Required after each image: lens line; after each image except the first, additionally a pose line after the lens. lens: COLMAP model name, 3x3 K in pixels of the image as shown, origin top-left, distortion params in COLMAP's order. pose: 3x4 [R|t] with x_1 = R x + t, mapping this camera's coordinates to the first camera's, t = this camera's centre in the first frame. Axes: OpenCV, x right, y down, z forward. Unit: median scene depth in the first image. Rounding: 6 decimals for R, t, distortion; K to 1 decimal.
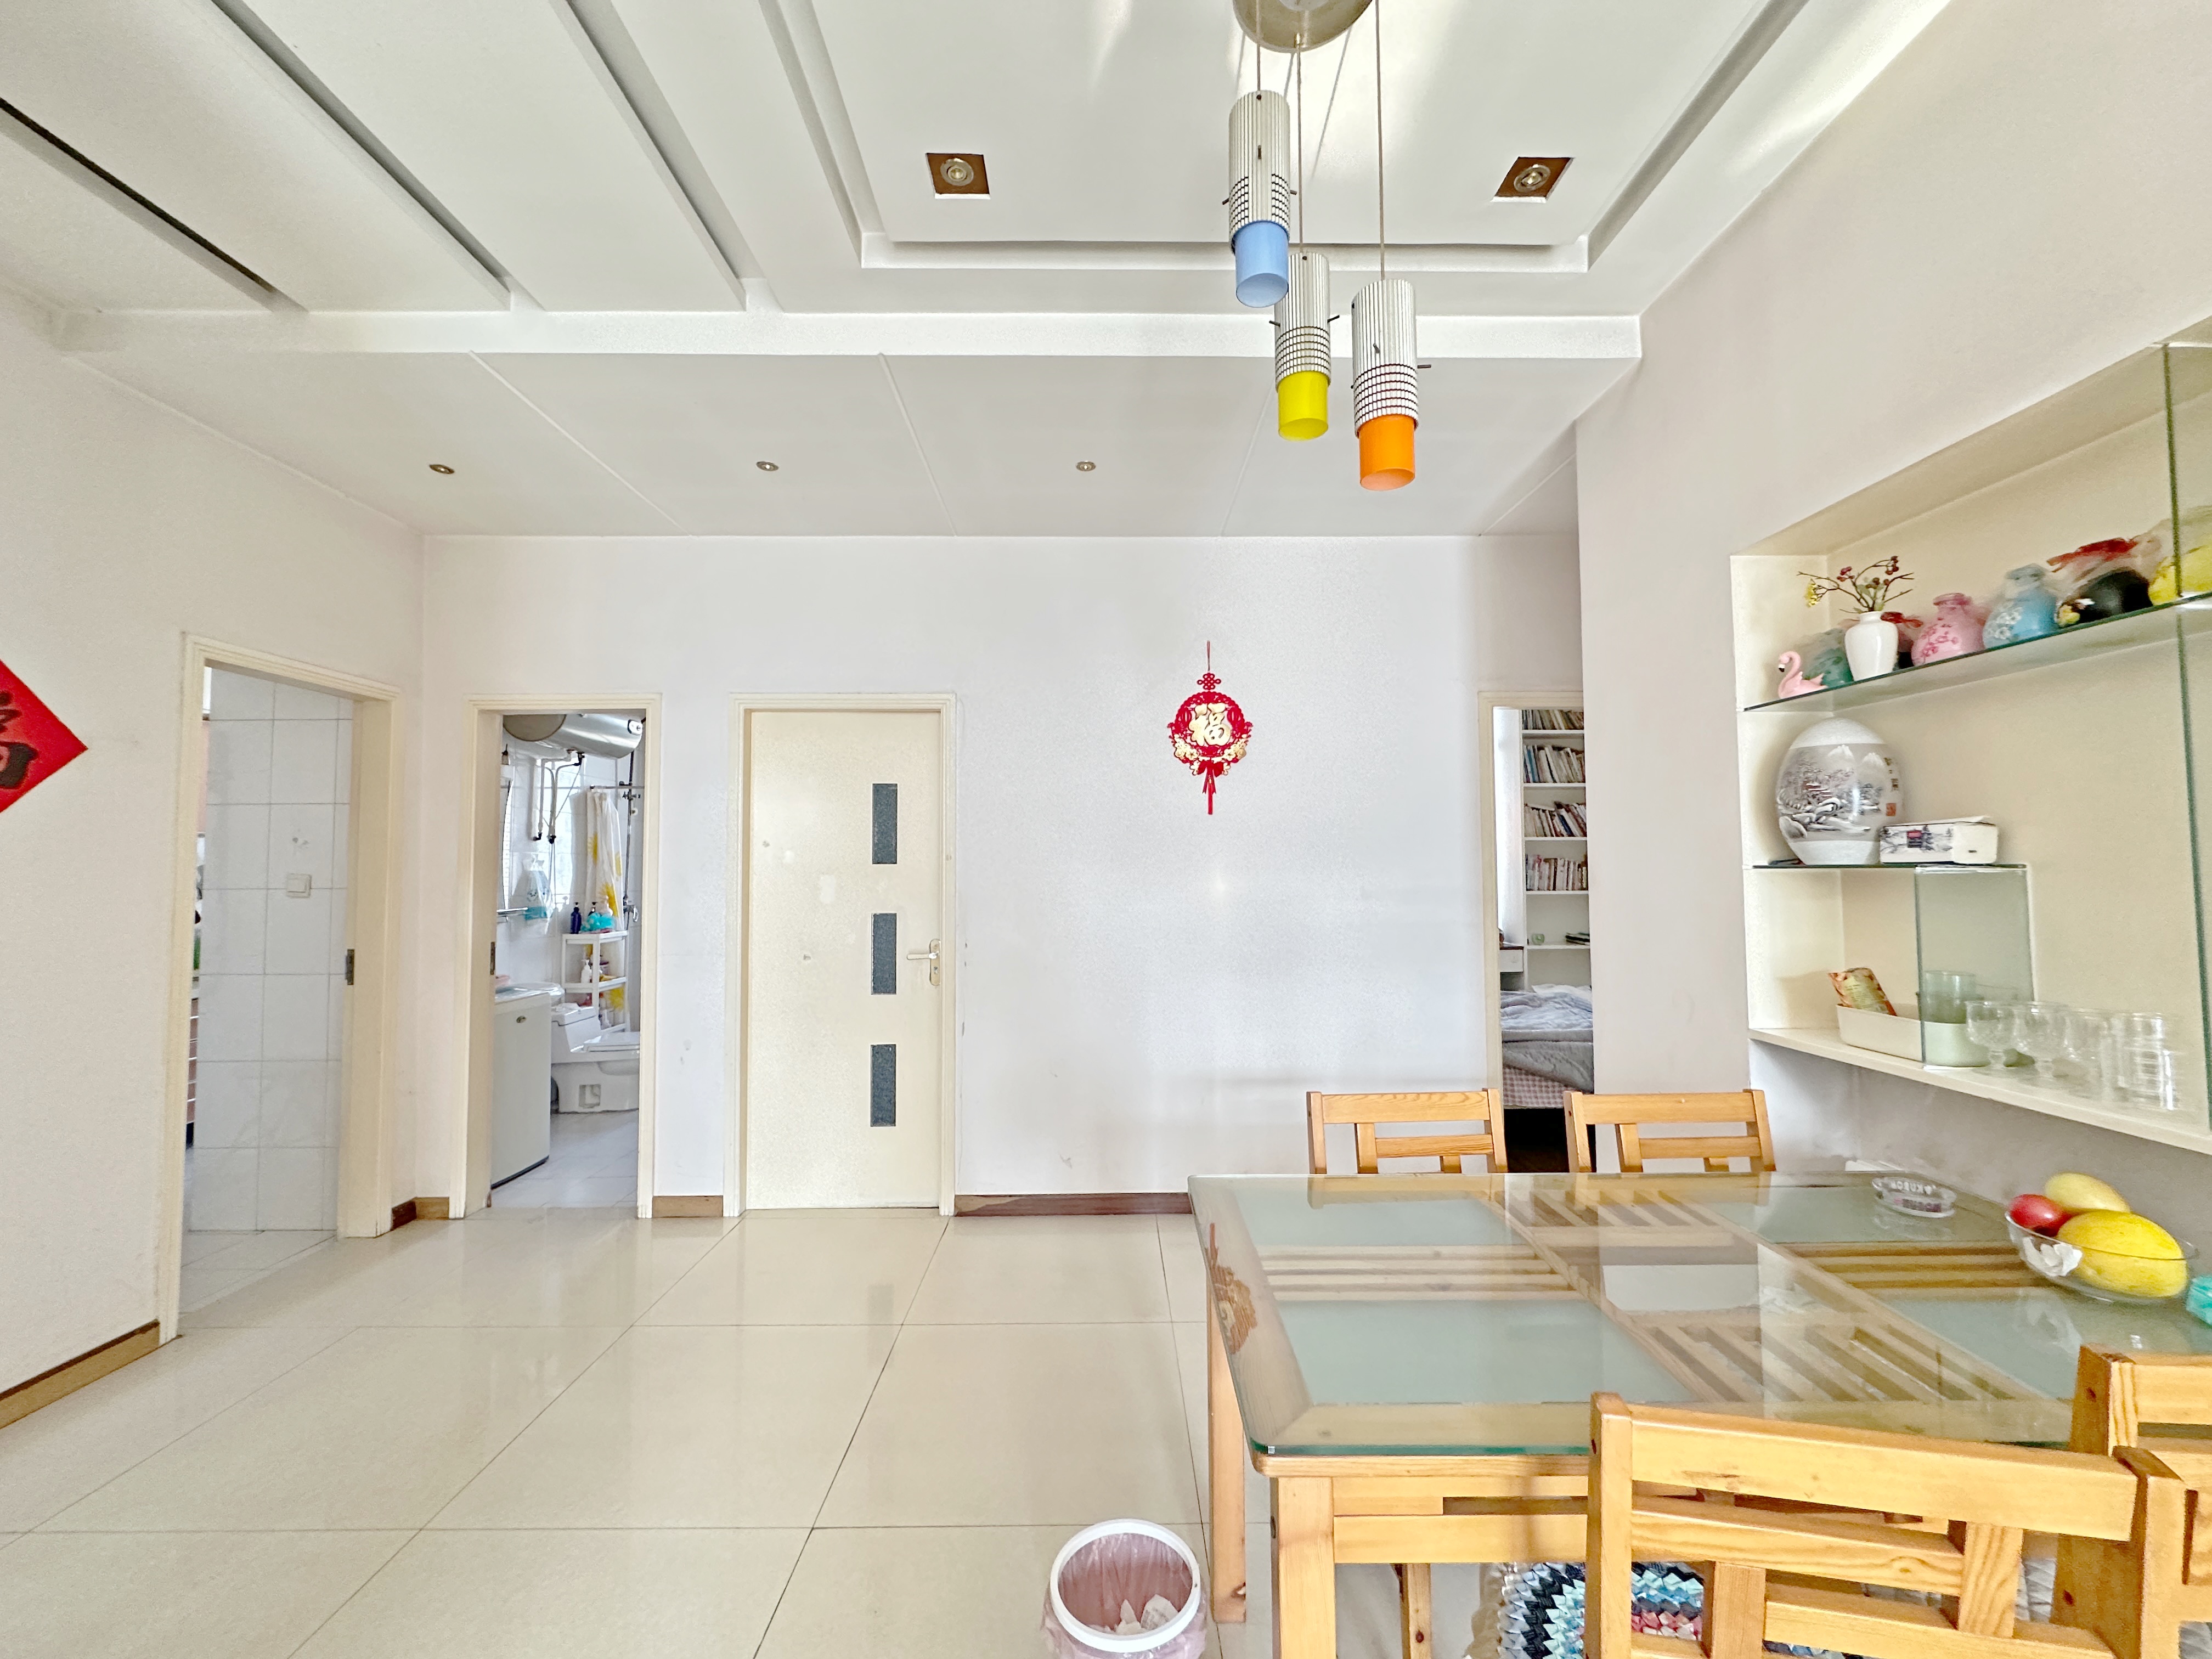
lens RADIAL K [[880.2, 0, 1110.3], [0, 880.2, 830.9], [0, 0, 1]] dist [0.001236, 0.000119]
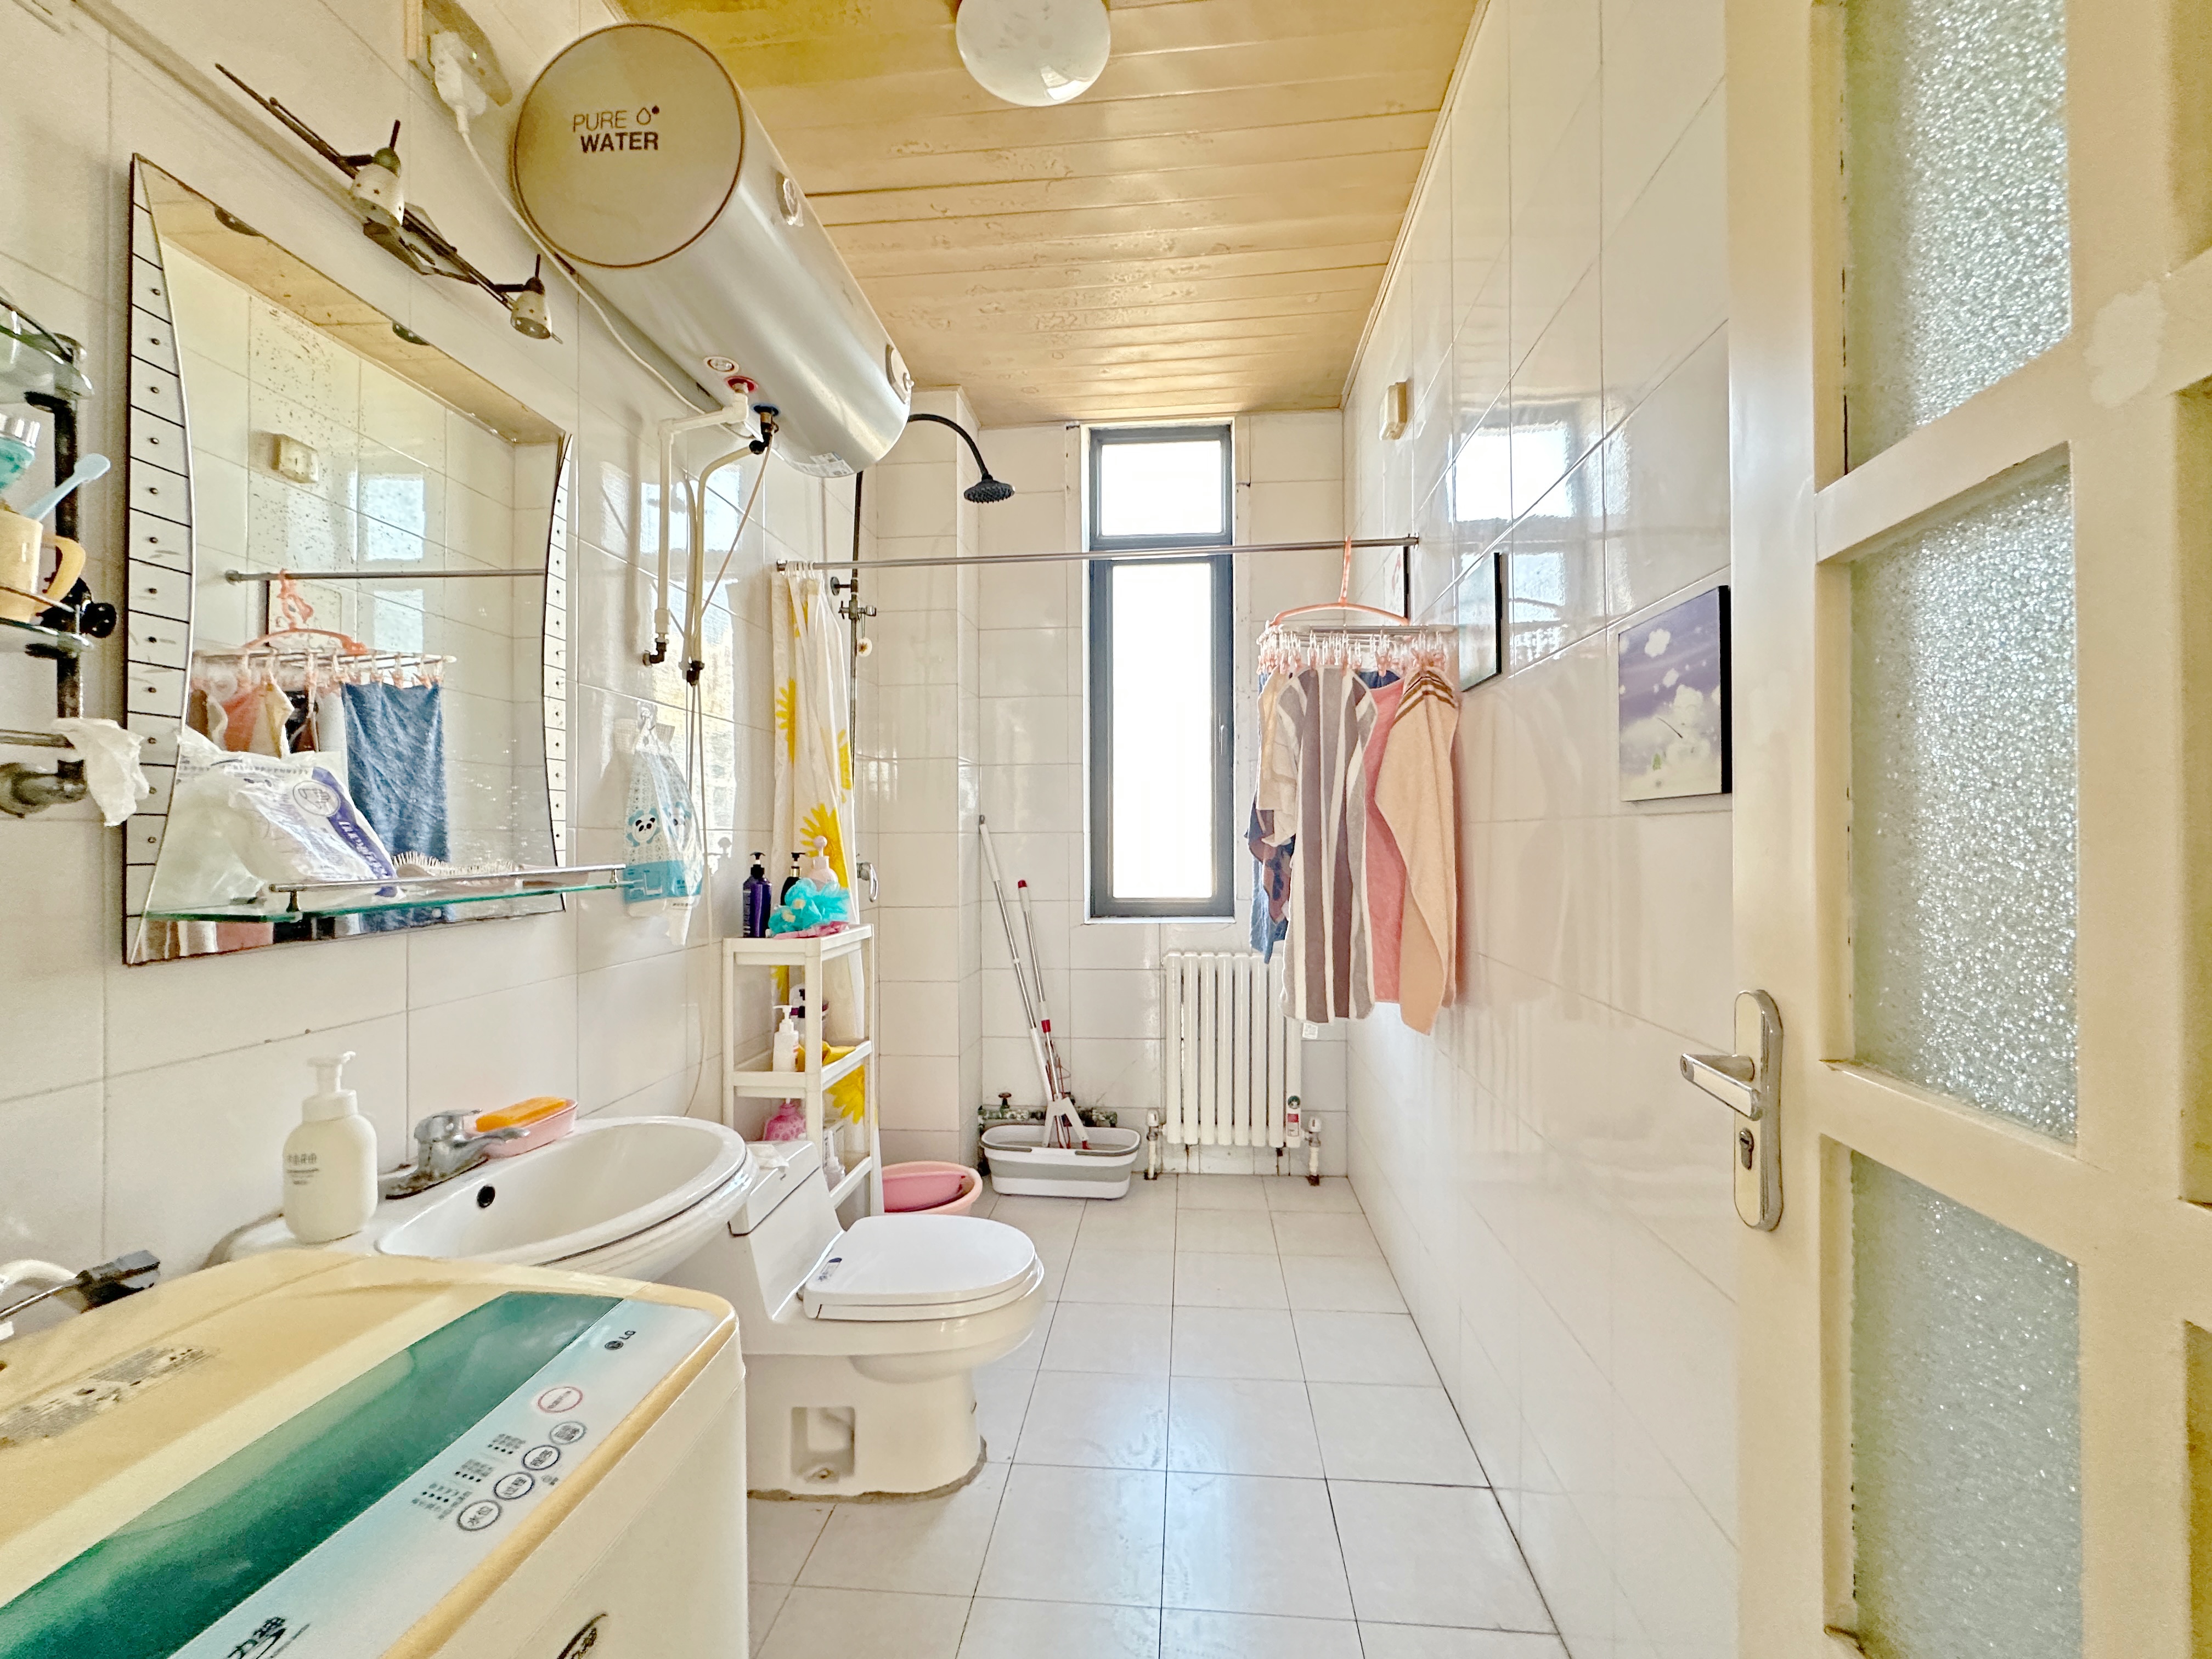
lens RADIAL K [[880.2, 0, 1100.1], [0, 880.2, 830.2], [0, 0, 1]] dist [0.001236, 0.000119]
pose [[0.993373, 0.000924, -0.114932, -0.428148], [0.003202, 0.999357, 0.035707, 0.060270], [0.114891, -0.035838, 0.992731, 0.661136]]
